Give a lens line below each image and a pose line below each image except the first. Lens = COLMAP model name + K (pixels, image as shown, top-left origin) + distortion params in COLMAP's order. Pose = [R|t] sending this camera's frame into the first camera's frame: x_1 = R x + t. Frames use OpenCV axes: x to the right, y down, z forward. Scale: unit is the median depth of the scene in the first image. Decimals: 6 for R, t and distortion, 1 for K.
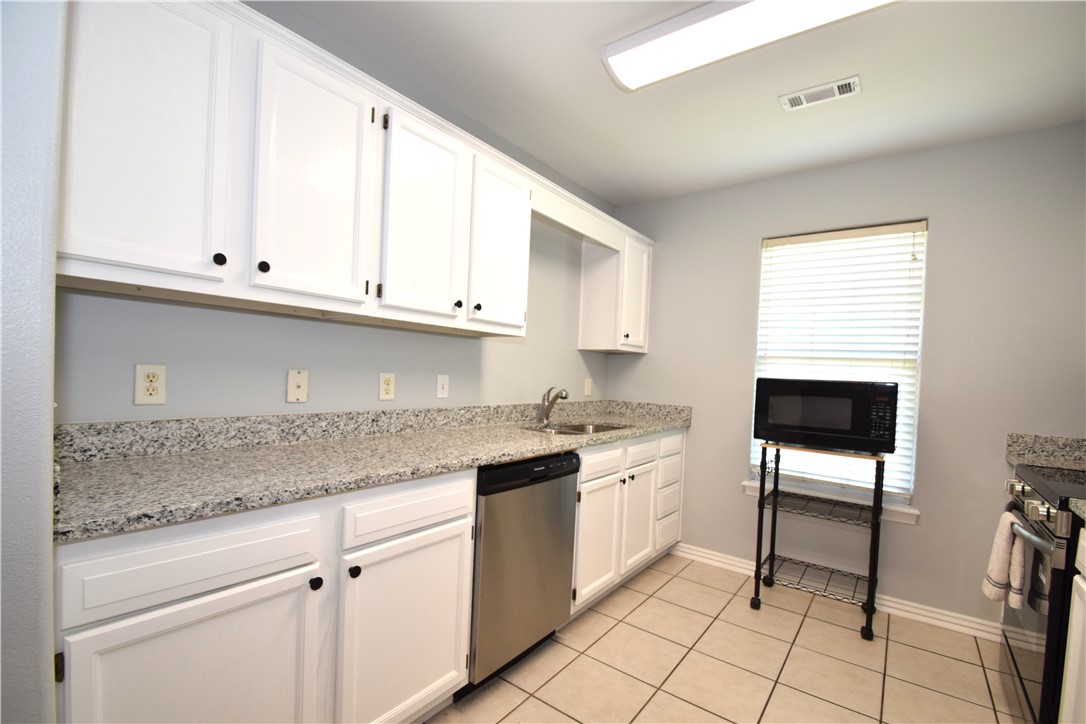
lens RADIAL K [[479.5, 0, 544.9], [0, 479.5, 384.8], [0, 0, 1]] dist [0.004209, -0.010803]
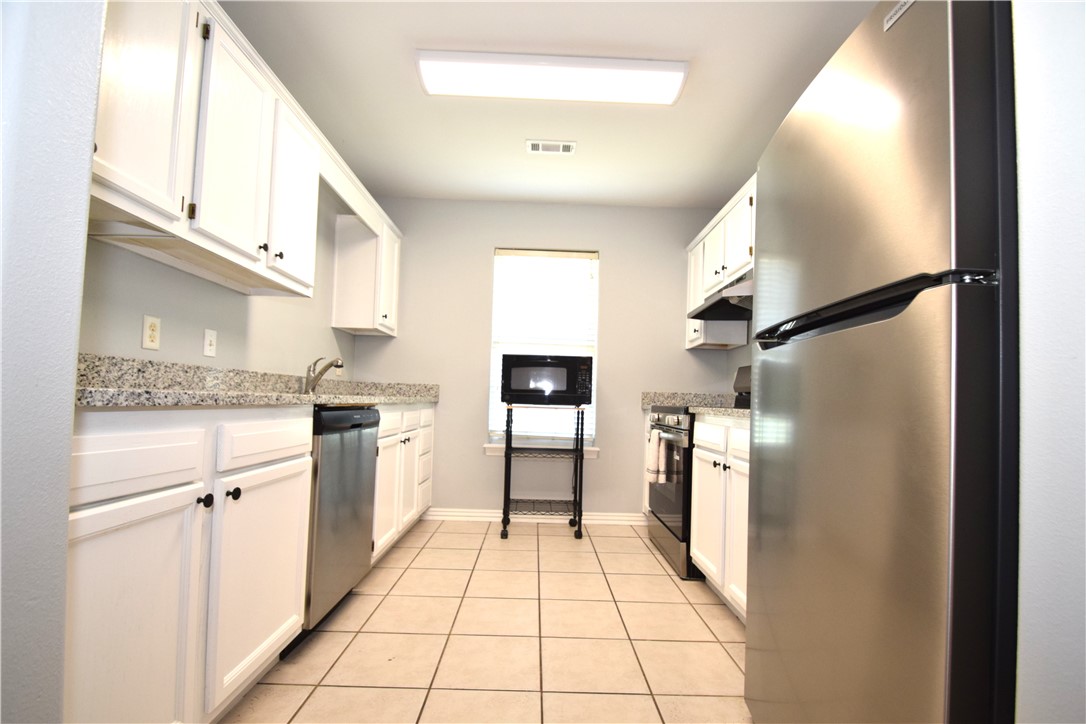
lens RADIAL K [[479.5, 0, 544.9], [0, 479.5, 384.8], [0, 0, 1]] dist [0.004209, -0.010803]
pose [[0.786631, 0.002956, 0.617417, -0.292724], [0.021074, 0.999277, -0.031633, 0.128777], [-0.617064, 0.037895, 0.786000, -0.067424]]
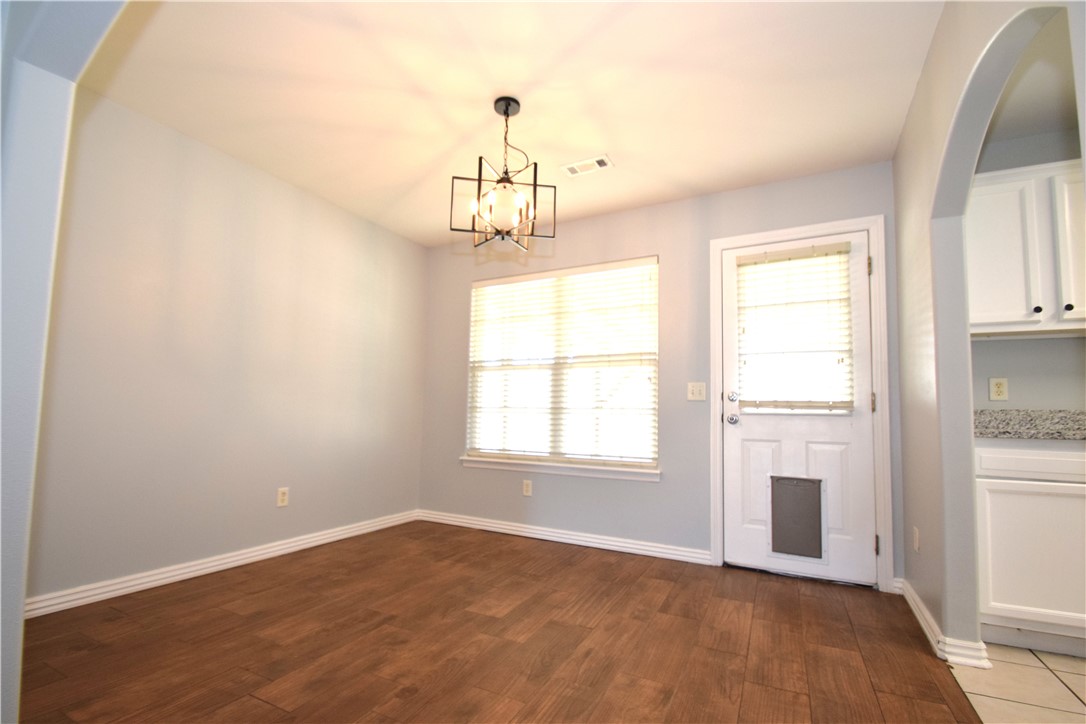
lens RADIAL K [[479.5, 0, 544.9], [0, 479.5, 384.8], [0, 0, 1]] dist [0.004209, -0.010803]
pose [[0.162107, -0.109550, -0.980673, 0.413035], [-0.041083, 0.992207, -0.117629, 0.169673], [0.985918, 0.059358, 0.156343, -0.604616]]
